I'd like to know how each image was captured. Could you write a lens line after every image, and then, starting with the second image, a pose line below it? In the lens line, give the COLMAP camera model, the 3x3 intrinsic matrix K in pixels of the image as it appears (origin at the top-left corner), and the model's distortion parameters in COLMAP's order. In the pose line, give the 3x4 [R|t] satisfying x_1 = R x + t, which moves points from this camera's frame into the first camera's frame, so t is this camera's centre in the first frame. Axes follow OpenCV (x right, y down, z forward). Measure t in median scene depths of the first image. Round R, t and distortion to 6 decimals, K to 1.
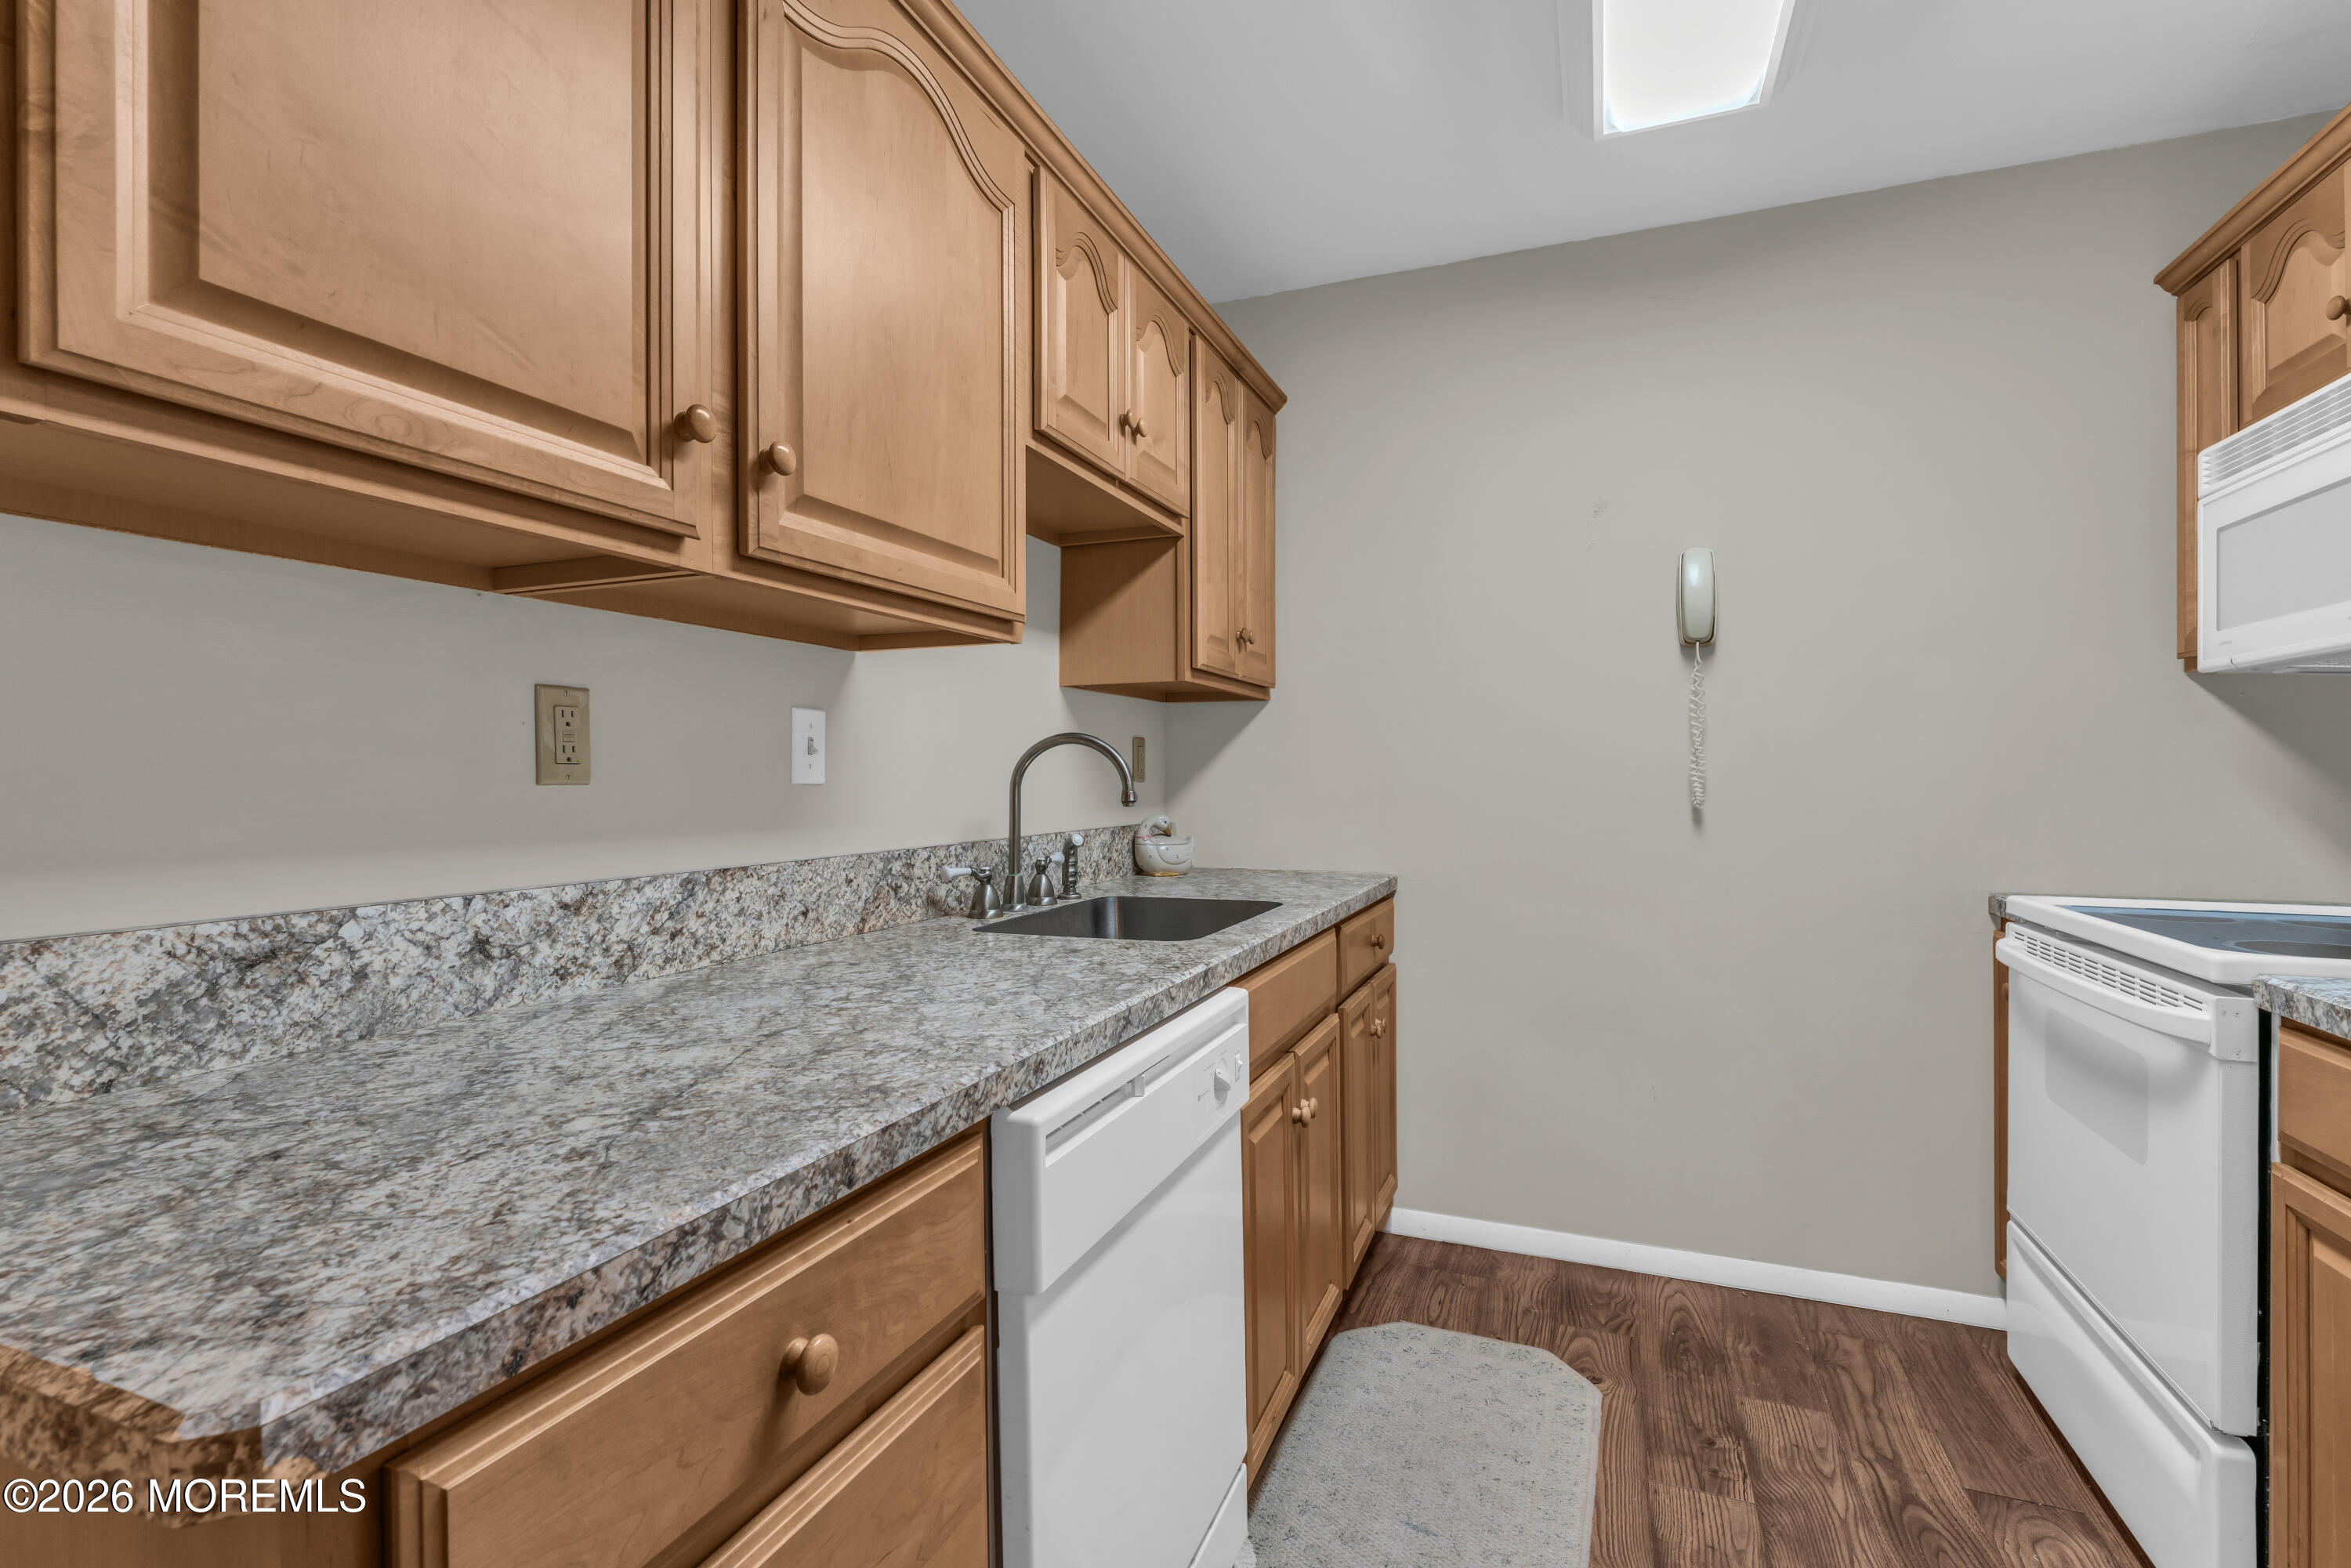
lens RADIAL K [[1086.6, 0, 1161.5], [0, 1086.6, 778.3], [0, 0, 1]] dist [-0.001823, 0.000525]
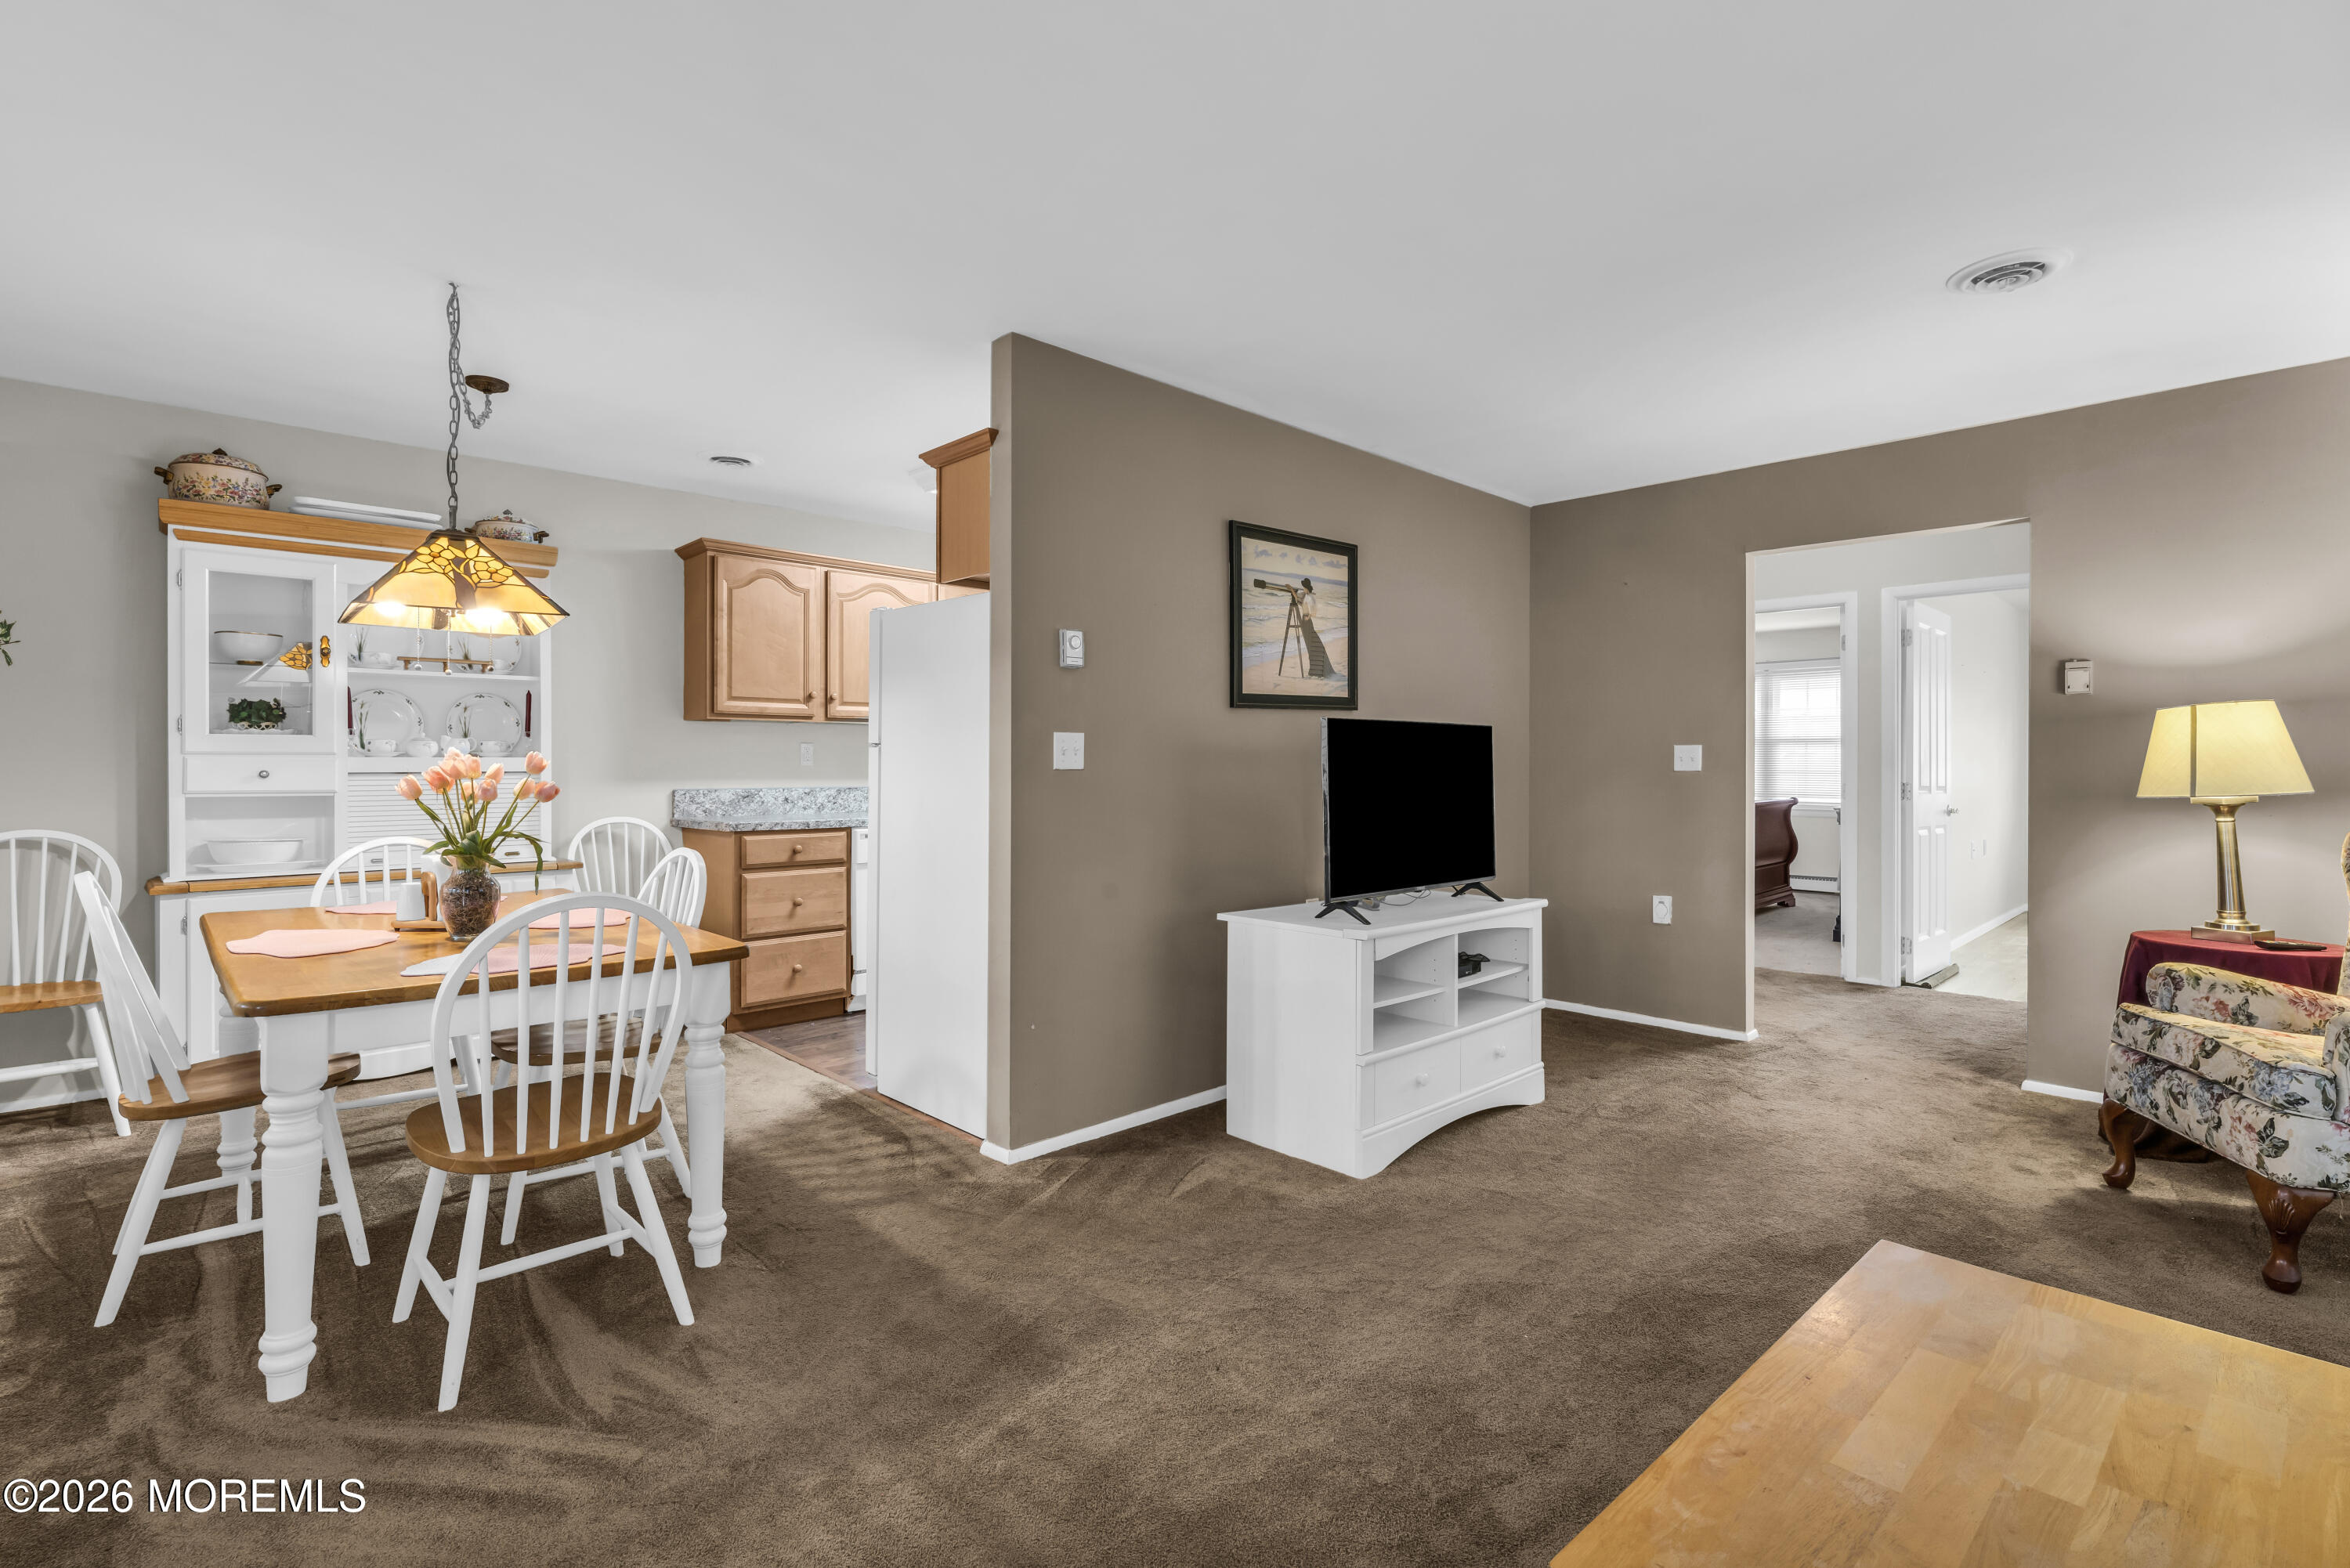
lens RADIAL K [[1086.1, 0, 1171.9], [0, 1086.1, 767.1], [0, 0, 1]] dist [-0.001823, 0.000525]
pose [[0.913706, 0.005050, -0.406344, 2.955916], [-0.004512, 0.999987, 0.002282, -0.007508], [0.406350, -0.000251, 0.913717, -2.761198]]
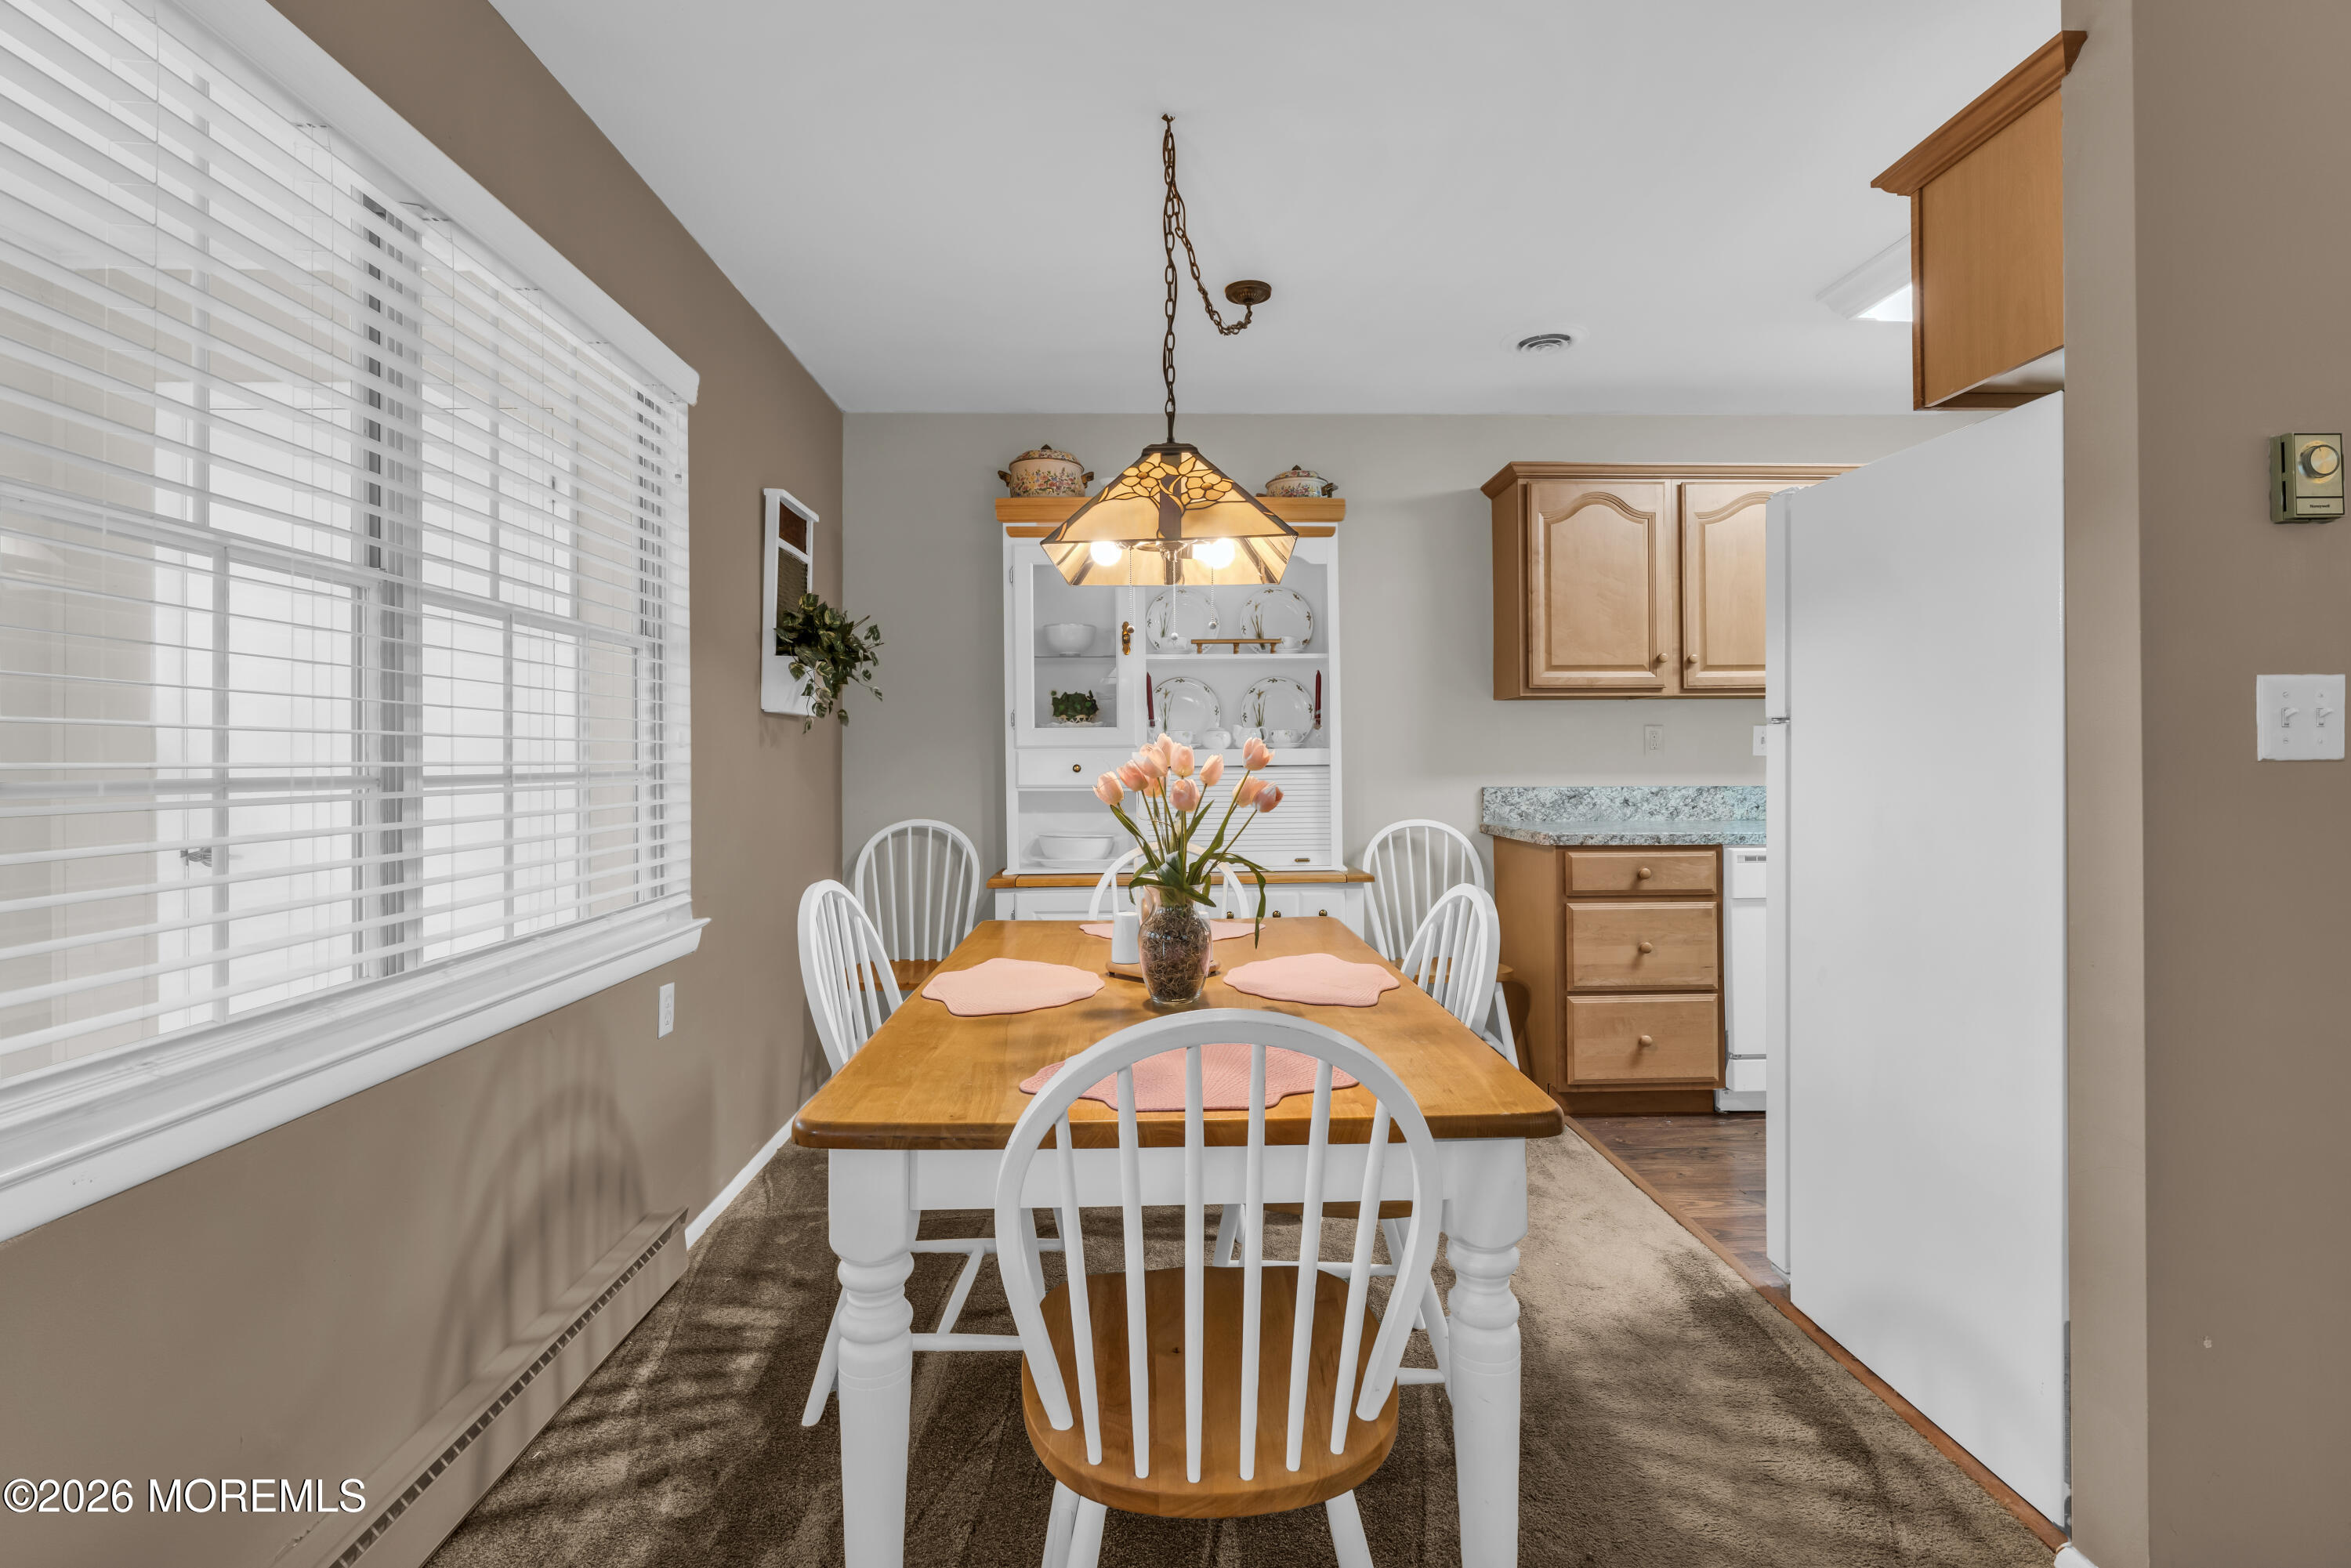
lens RADIAL K [[1086.6, 0, 1173.4], [0, 1086.6, 744.7], [0, 0, 1]] dist [-0.001823, 0.000525]
pose [[0.407125, -0.010302, -0.913314, 2.093001], [0.004189, 0.999947, -0.009411, -0.004908], [0.913363, 0.000006, 0.407147, -1.867887]]
